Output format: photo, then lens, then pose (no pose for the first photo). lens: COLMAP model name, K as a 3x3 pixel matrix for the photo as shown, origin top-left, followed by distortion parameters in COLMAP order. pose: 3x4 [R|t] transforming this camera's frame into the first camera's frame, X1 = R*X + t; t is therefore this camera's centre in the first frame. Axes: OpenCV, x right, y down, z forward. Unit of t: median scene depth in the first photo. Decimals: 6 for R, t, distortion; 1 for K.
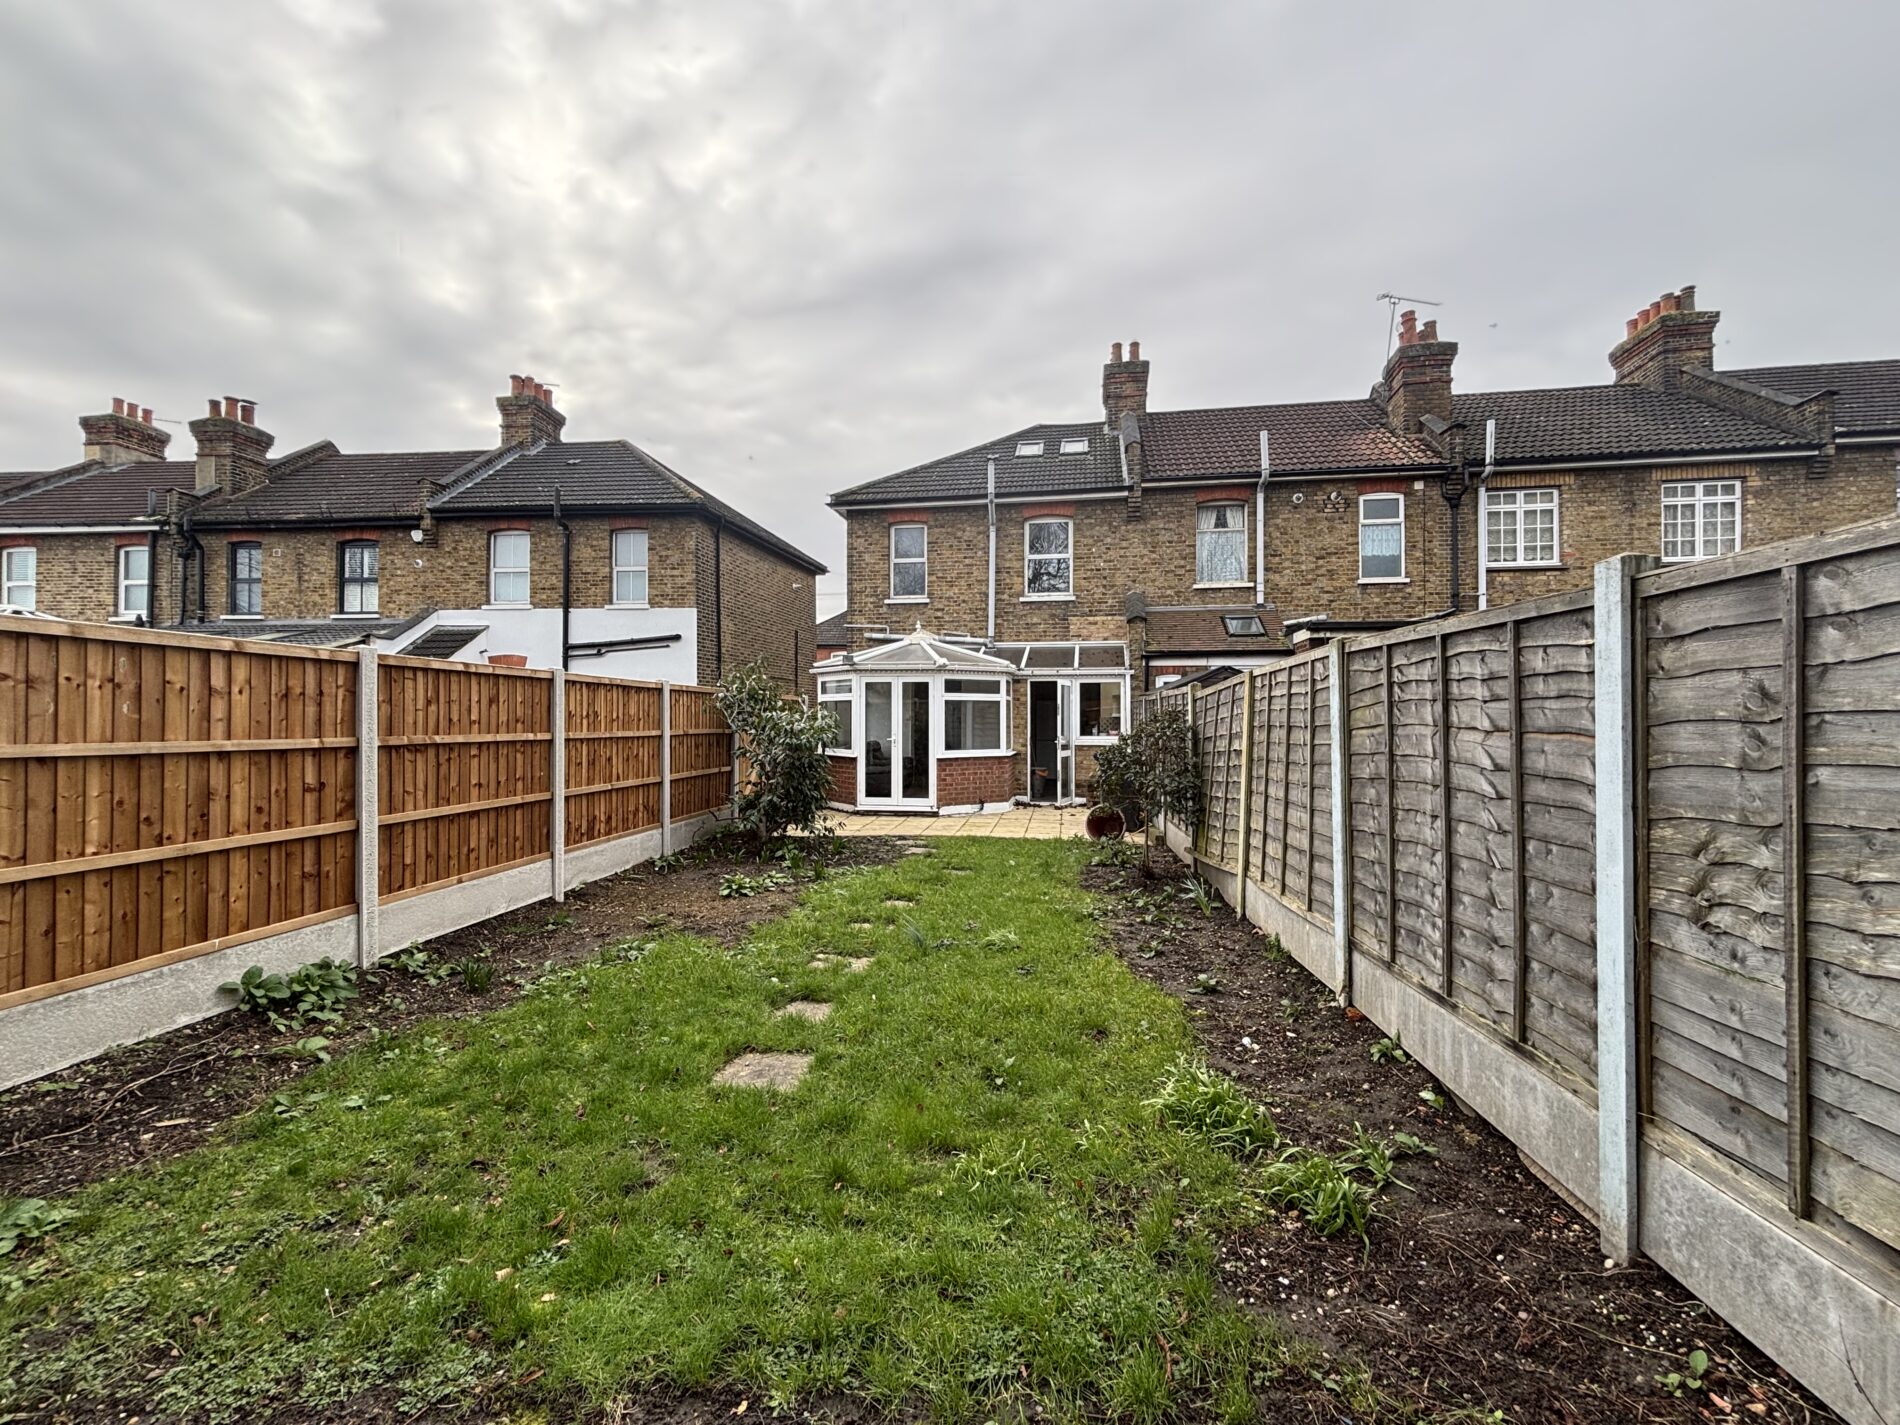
lens RADIAL K [[763.7, 0, 947.9], [0, 763.7, 711.7], [0, 0, 1]] dist [-0.001108, -0.000319]
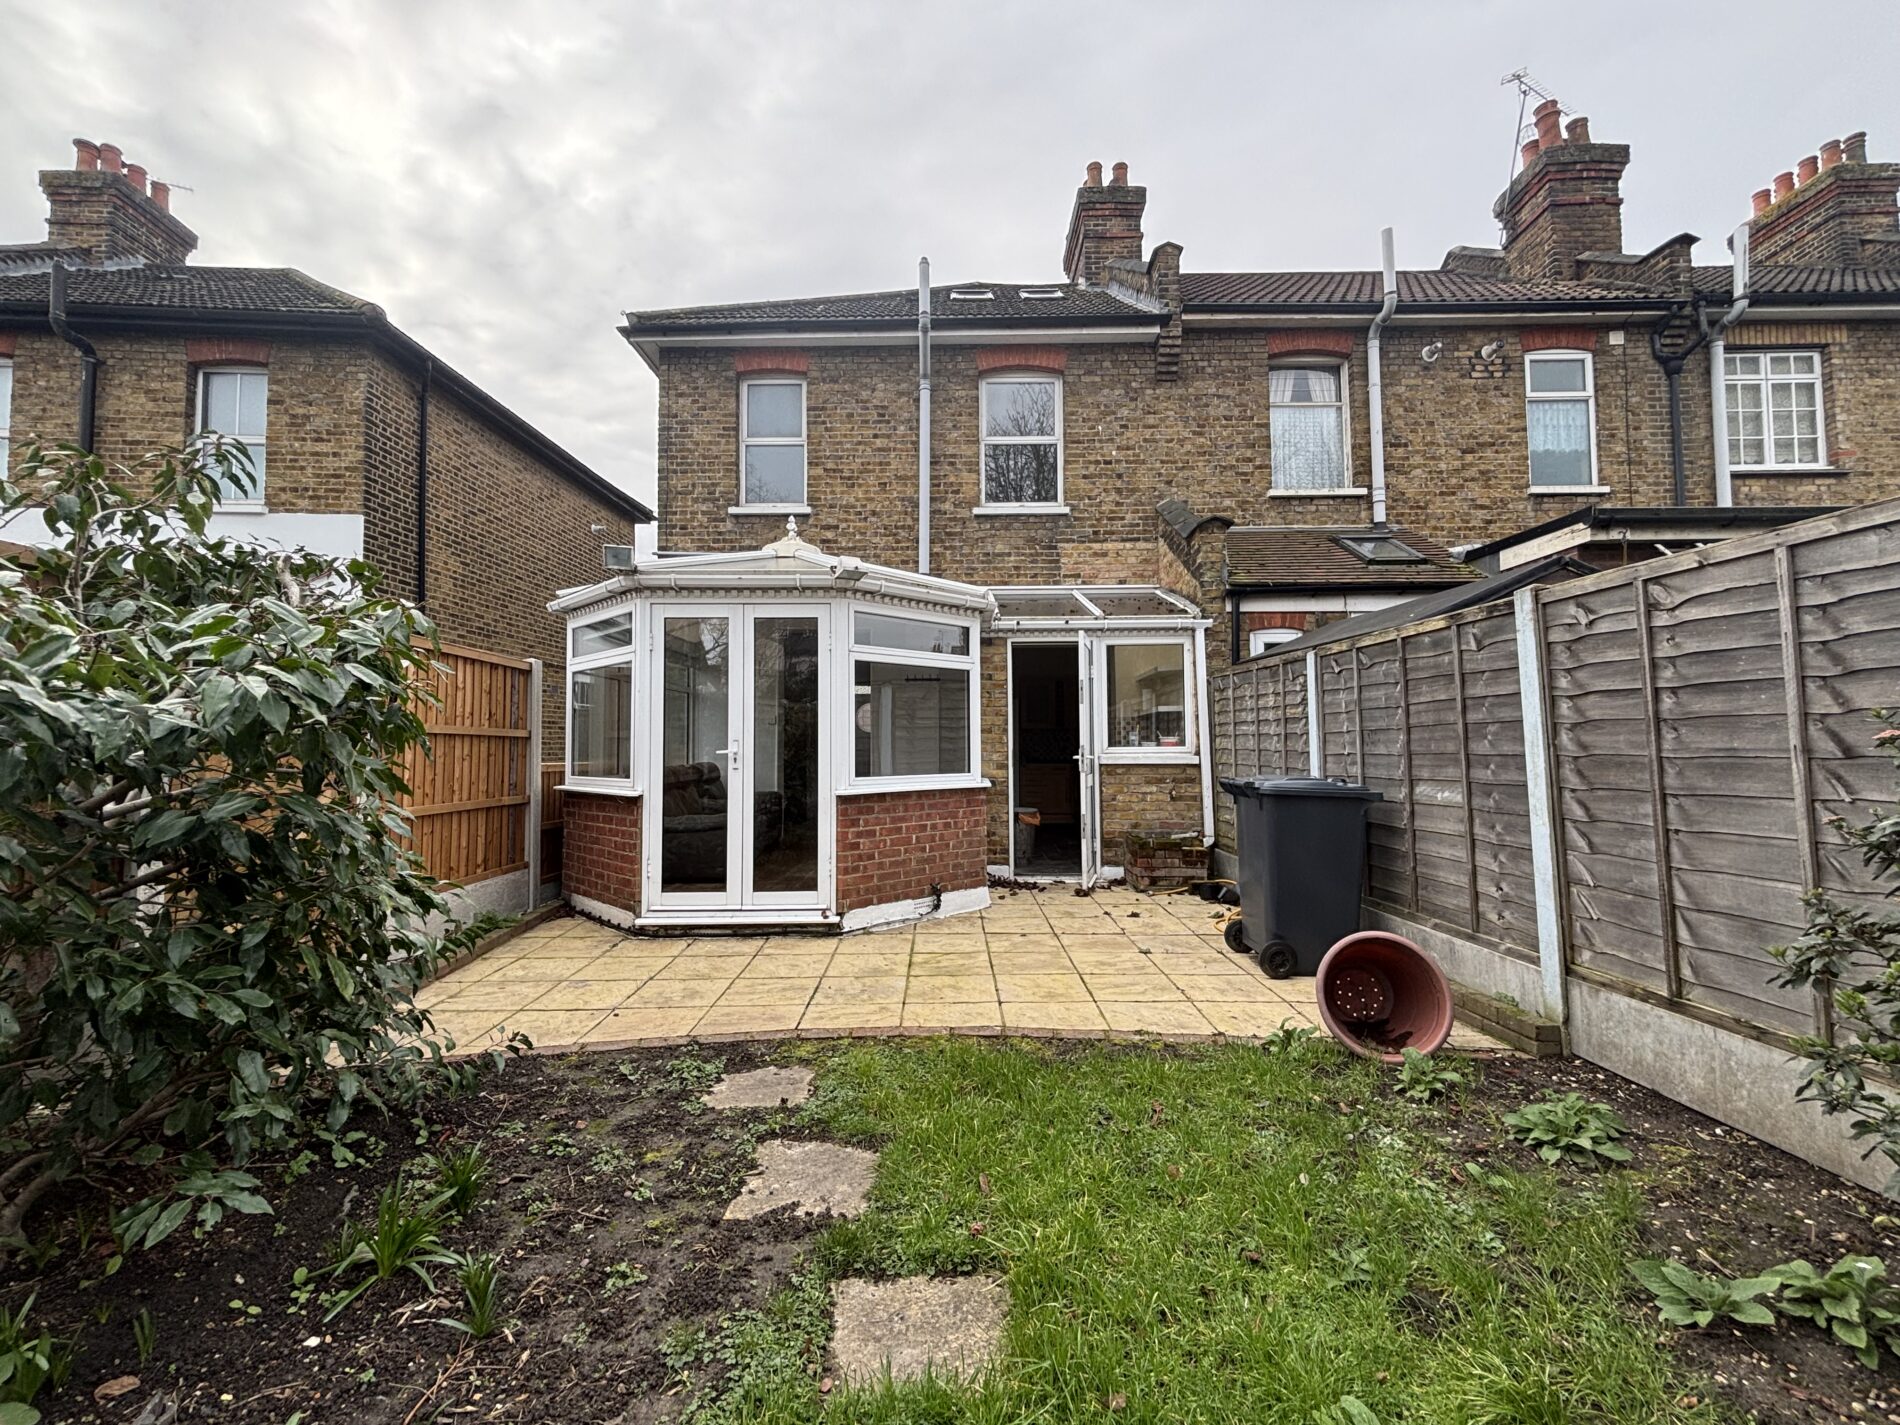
lens RADIAL K [[768.4, 0, 940.3], [0, 768.4, 738.6], [0, 0, 1]] dist [-0.001734, -0.000211]
pose [[0.989336, -0.005557, 0.145542, -0.015243], [0.005867, 0.999981, -0.001702, 0.024583], [-0.145530, 0.002538, 0.989351, 0.464450]]
